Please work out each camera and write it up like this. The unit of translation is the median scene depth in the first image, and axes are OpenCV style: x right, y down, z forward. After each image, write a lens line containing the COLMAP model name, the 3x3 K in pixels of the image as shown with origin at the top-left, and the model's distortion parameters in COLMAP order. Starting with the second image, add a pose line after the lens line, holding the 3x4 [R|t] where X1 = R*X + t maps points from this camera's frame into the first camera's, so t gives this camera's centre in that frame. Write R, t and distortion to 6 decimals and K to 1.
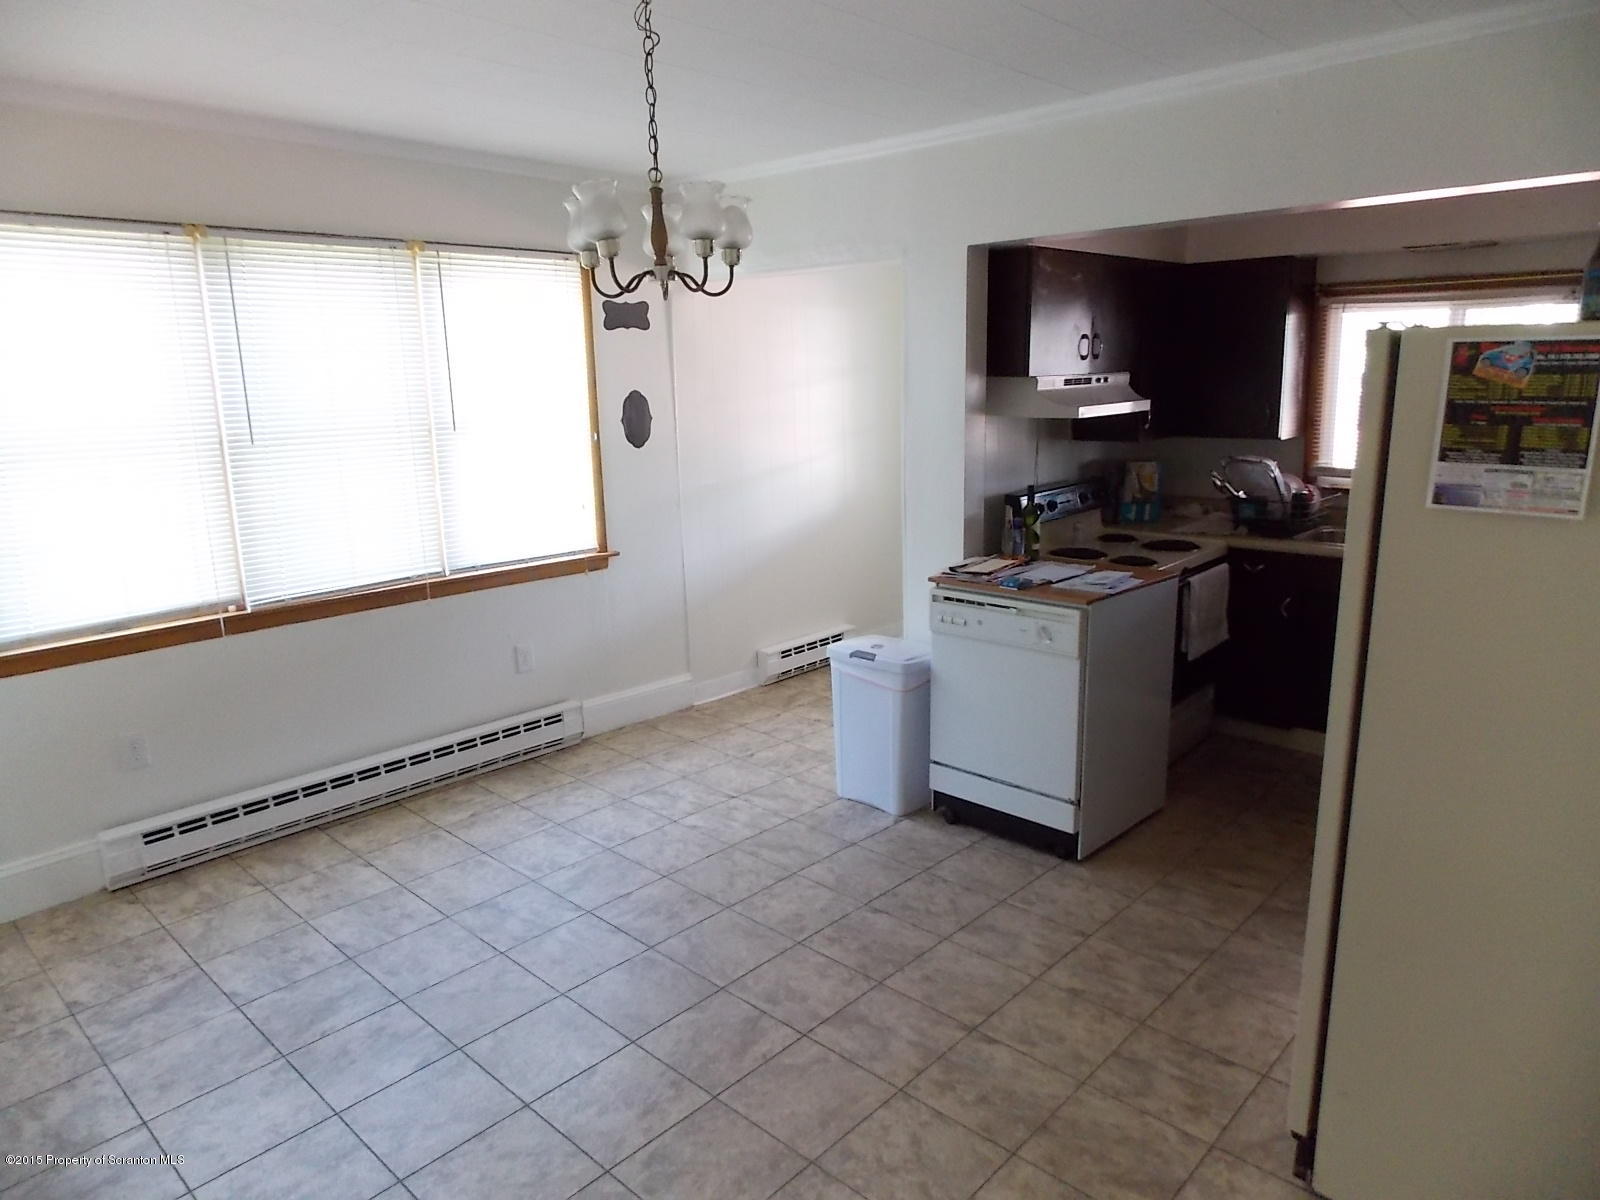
lens RADIAL K [[1045.7, 0, 807.7], [0, 1045.7, 593.2], [0, 0, 1]] dist [-0.001536, -0.002866]
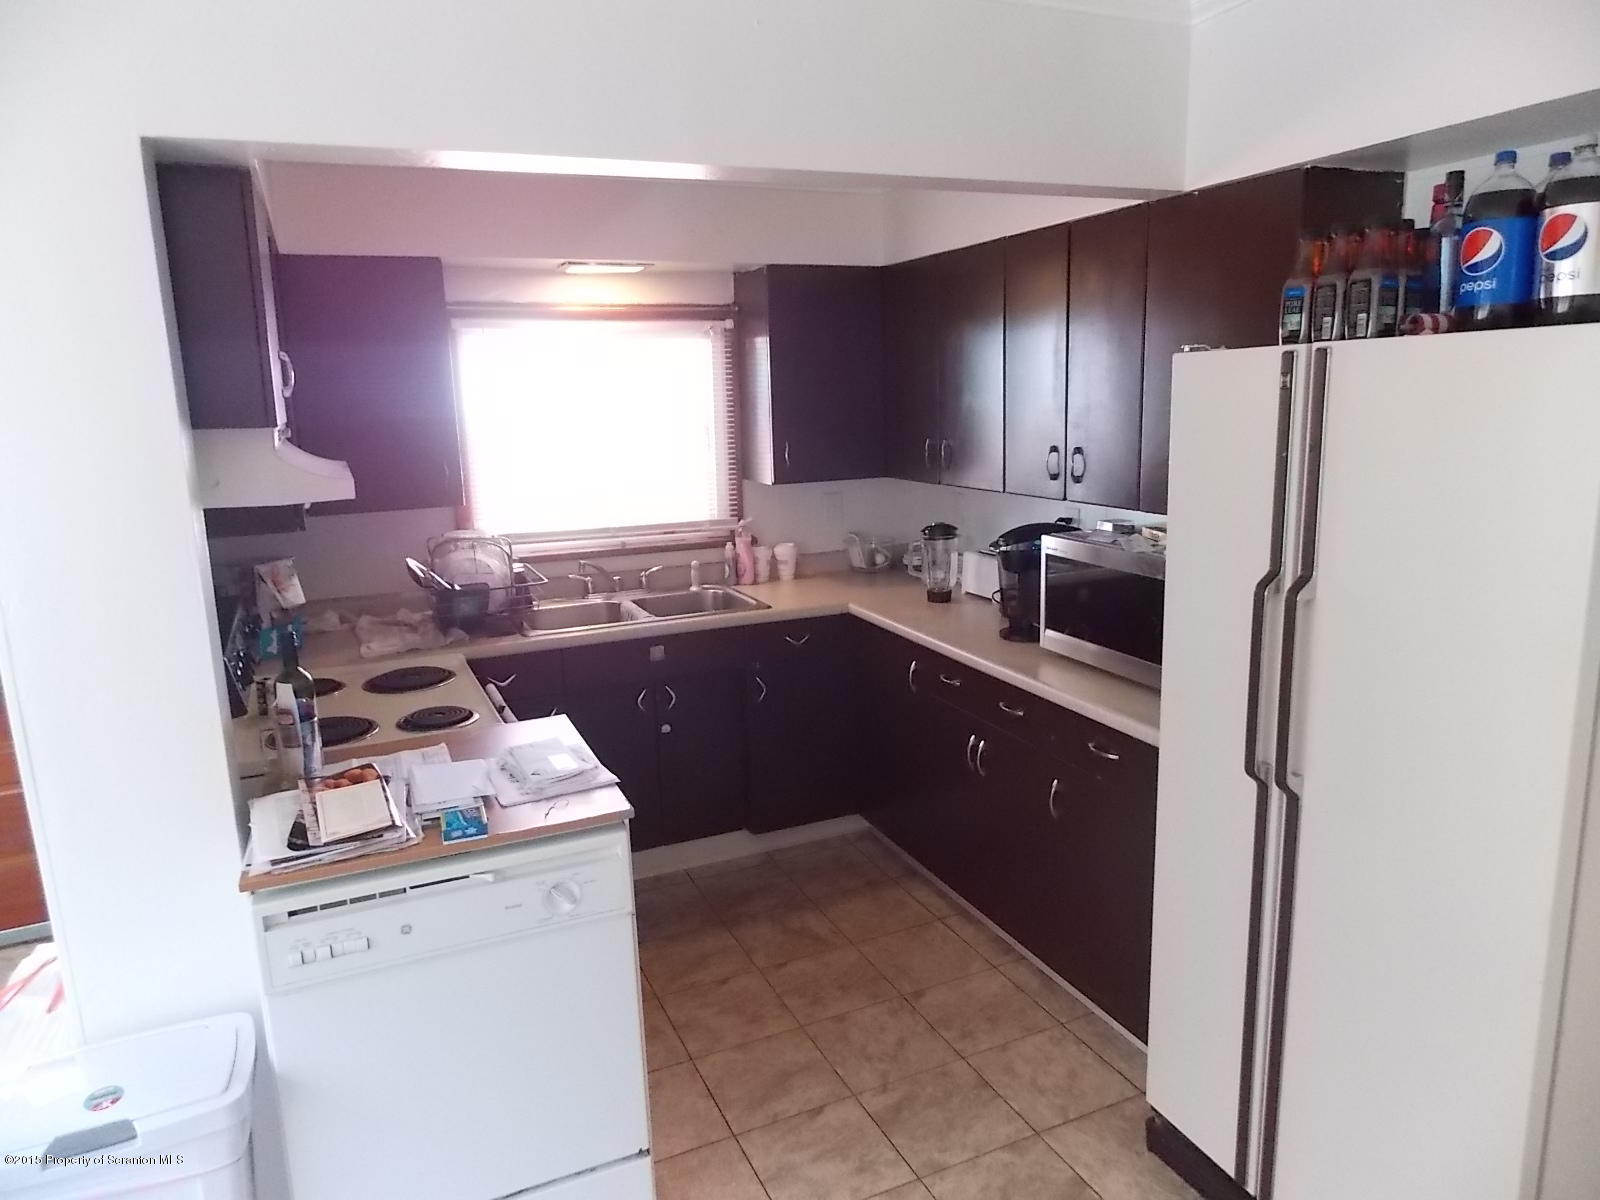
lens RADIAL K [[1045.7, 0, 807.7], [0, 1045.7, 593.2], [0, 0, 1]] dist [-0.001536, -0.002866]
pose [[0.395191, -0.171185, 0.902507, -0.168369], [0.221525, 0.971246, 0.087221, -0.122779], [-0.891488, 0.165459, 0.421750, 0.608449]]
